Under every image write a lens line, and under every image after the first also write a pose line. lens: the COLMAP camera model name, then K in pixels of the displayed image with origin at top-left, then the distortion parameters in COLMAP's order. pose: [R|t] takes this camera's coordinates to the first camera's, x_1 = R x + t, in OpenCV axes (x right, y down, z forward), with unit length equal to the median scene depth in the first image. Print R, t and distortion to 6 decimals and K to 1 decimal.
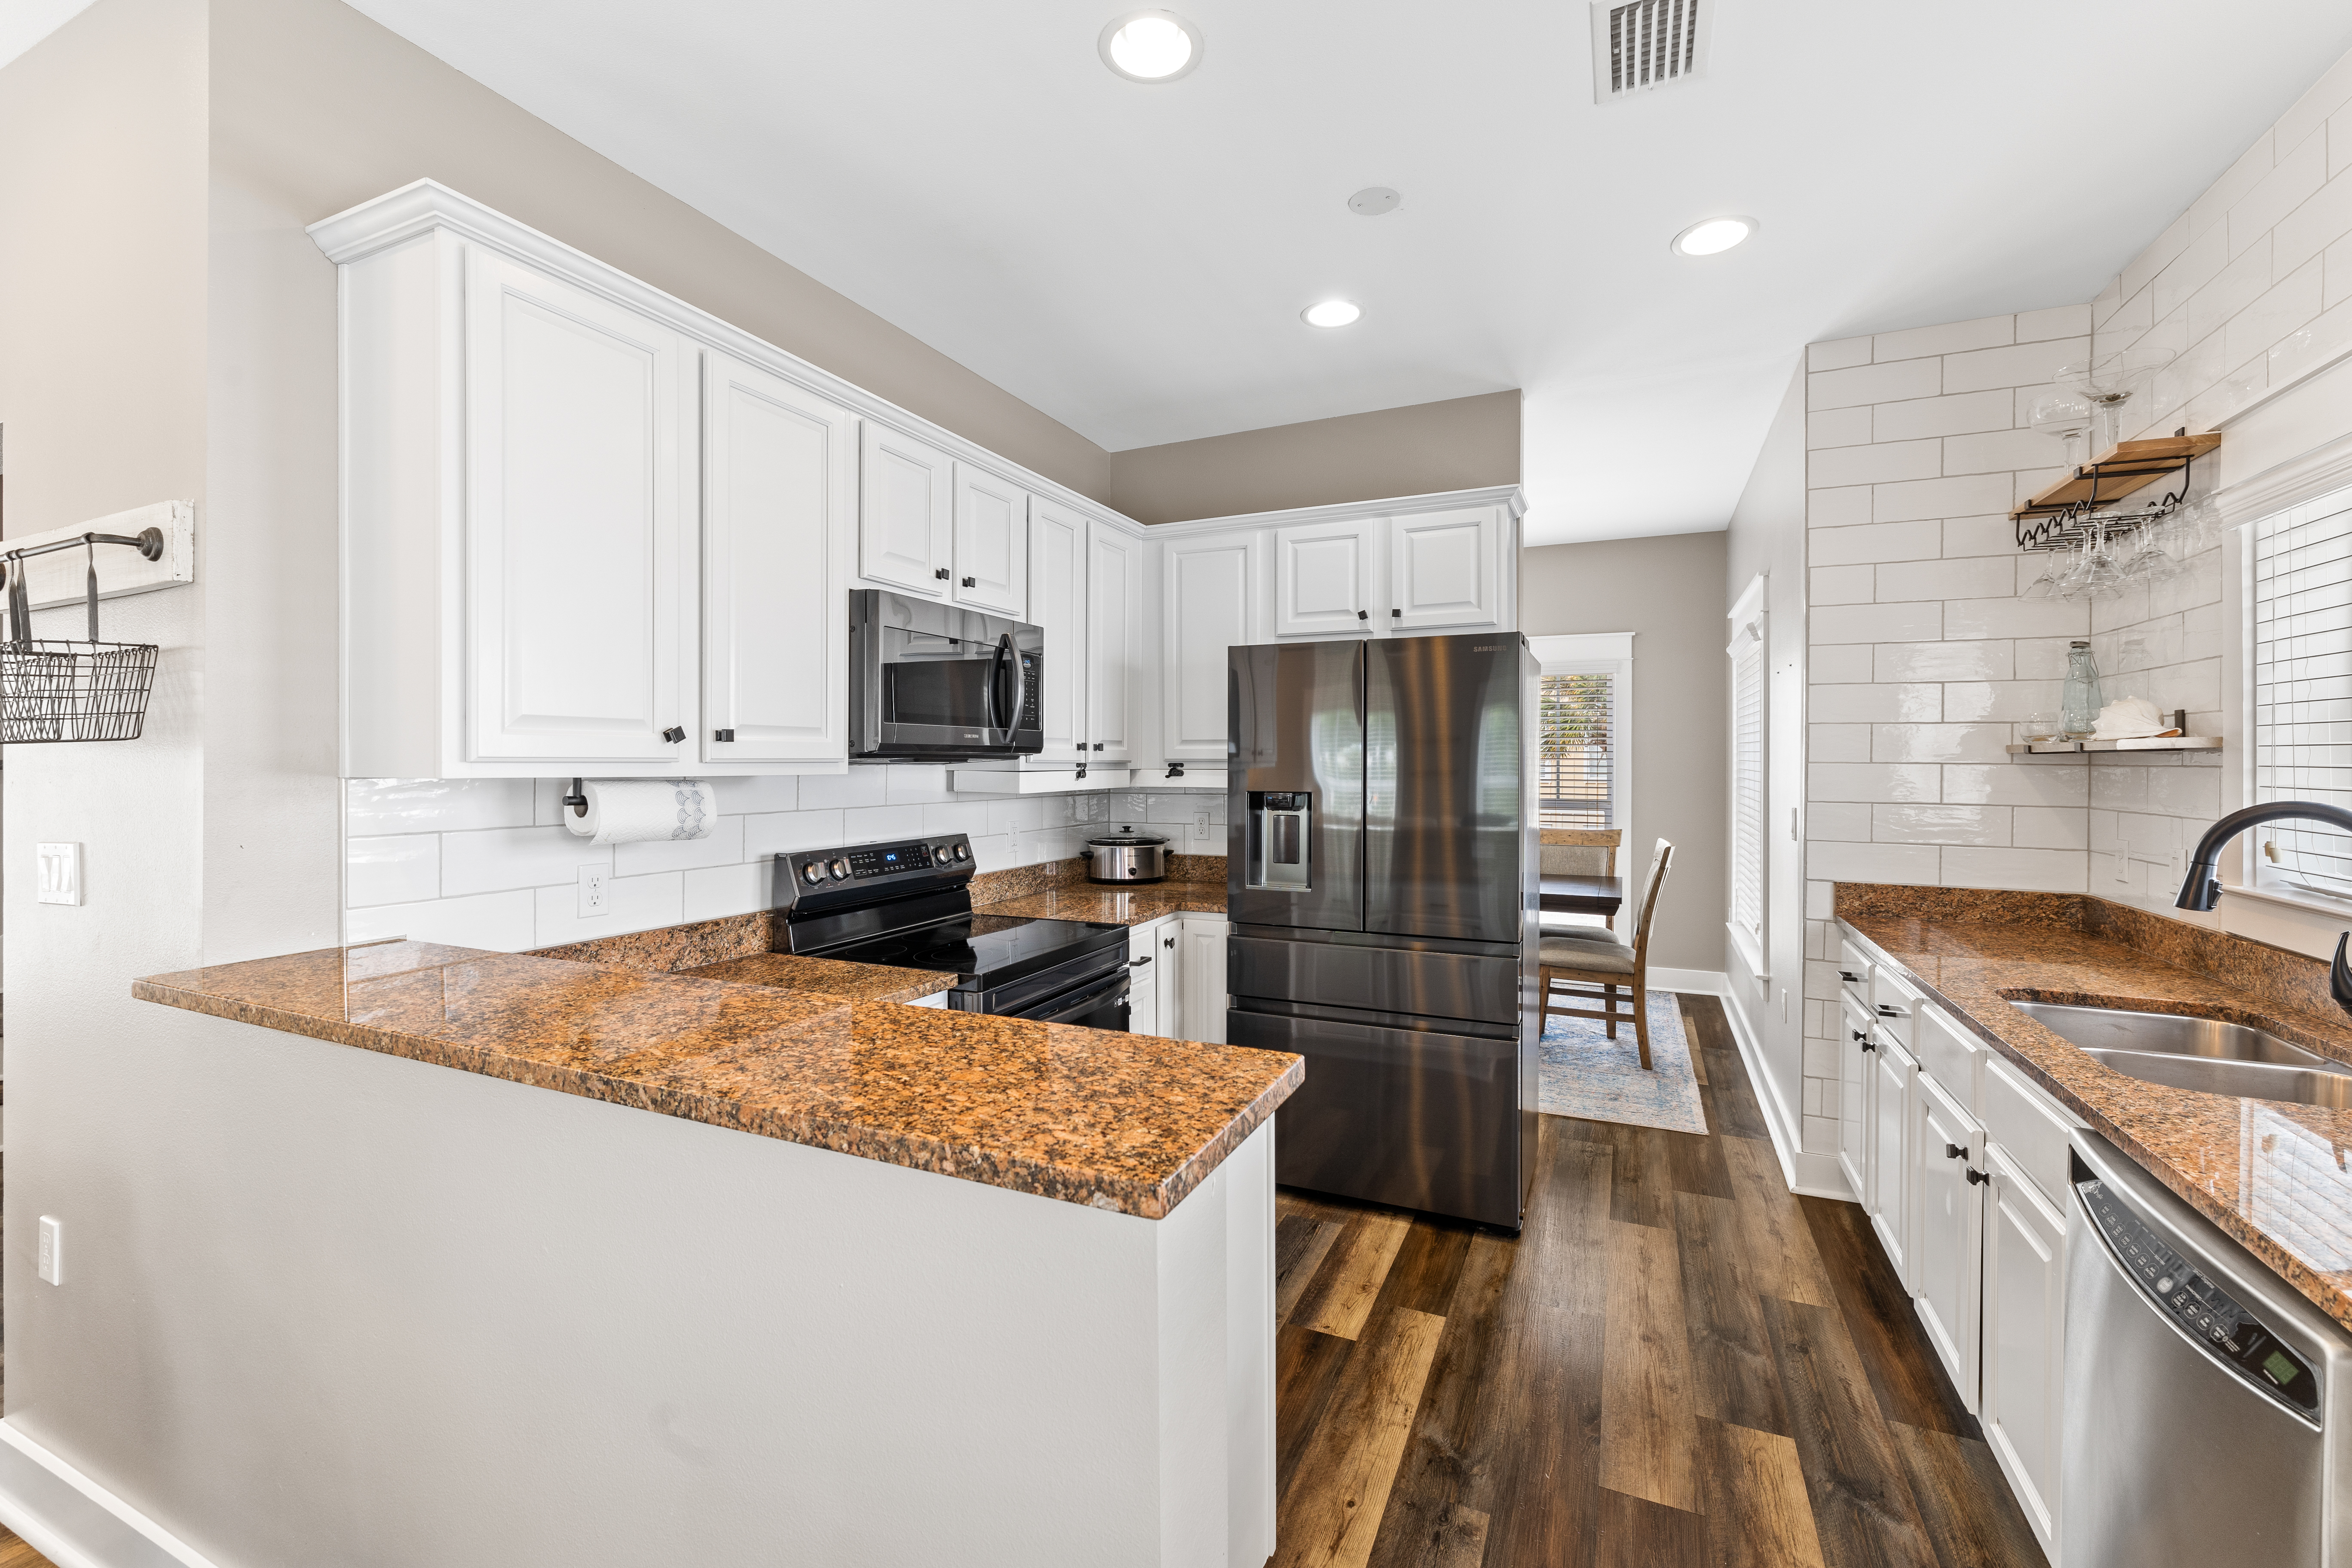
lens RADIAL K [[982.8, 0, 1174.0], [0, 982.8, 763.7], [0, 0, 1]] dist [-0.000288, 0.000132]
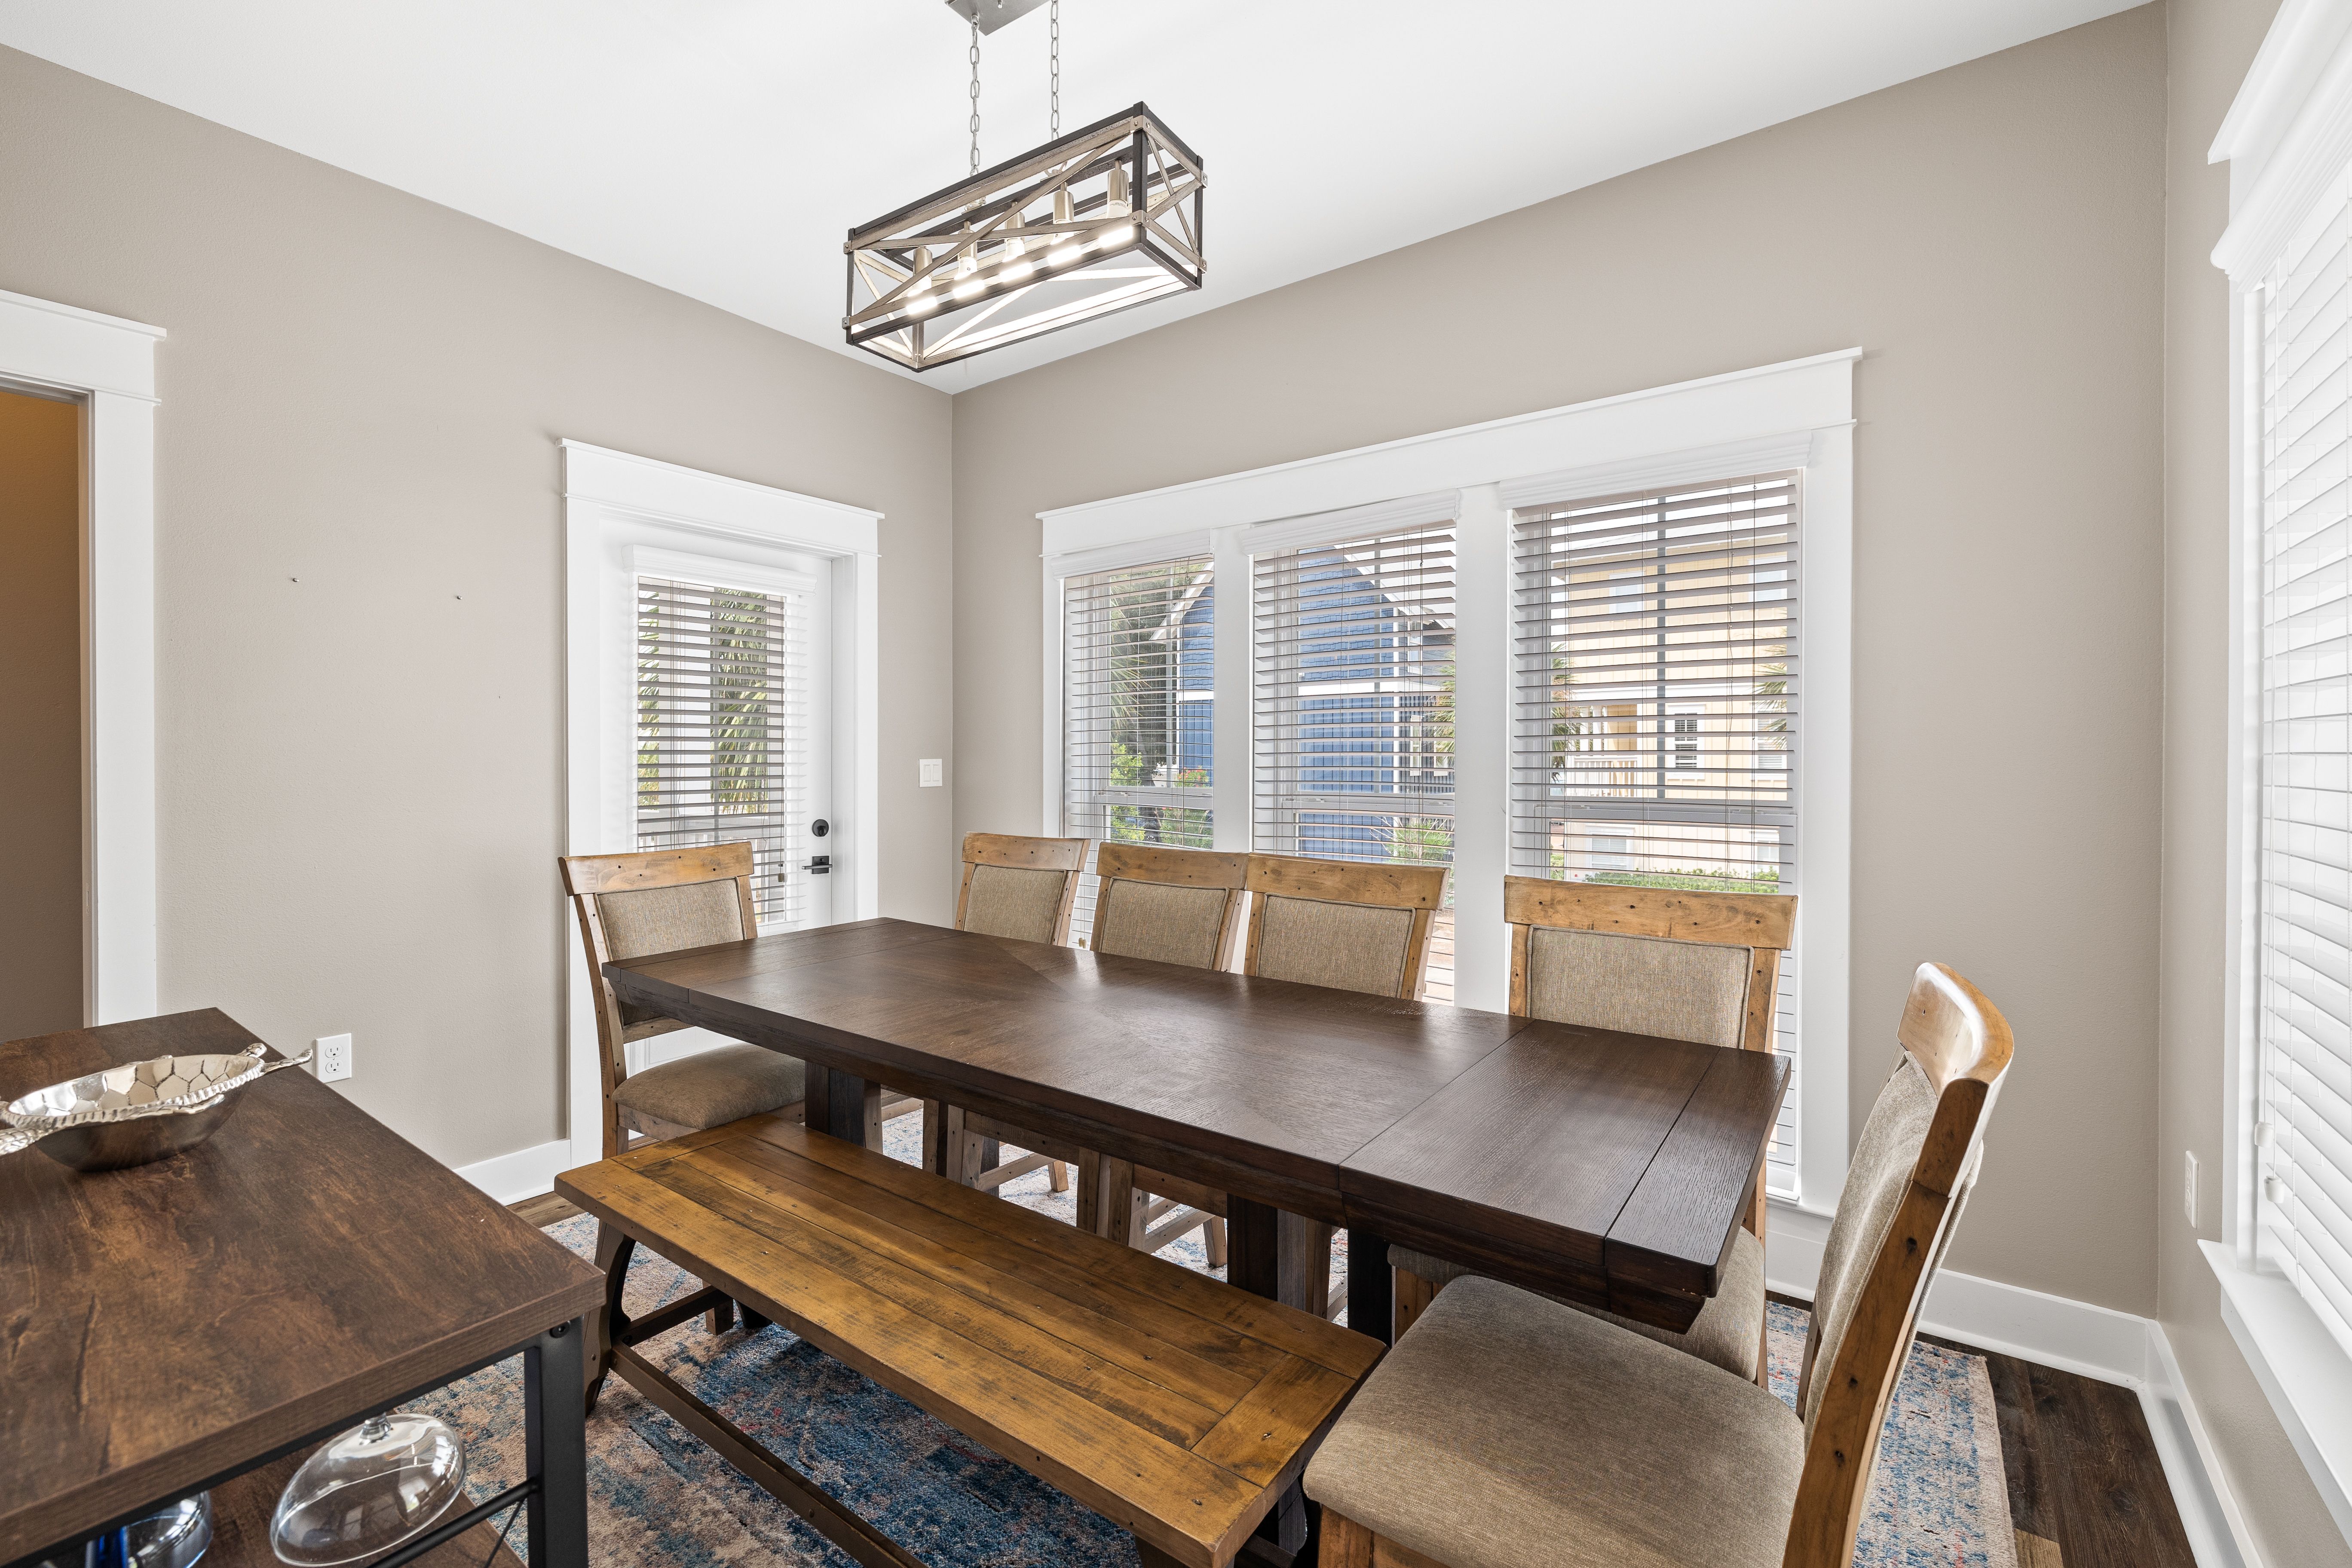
lens RADIAL K [[982.8, 0, 1174.0], [0, 982.8, 763.7], [0, 0, 1]] dist [-0.000288, 0.000132]
pose [[0.978331, 0.003065, -0.207026, 0.302505], [-0.002133, 0.999987, 0.004725, 0.021601], [0.207038, -0.004181, 0.978324, 0.605710]]
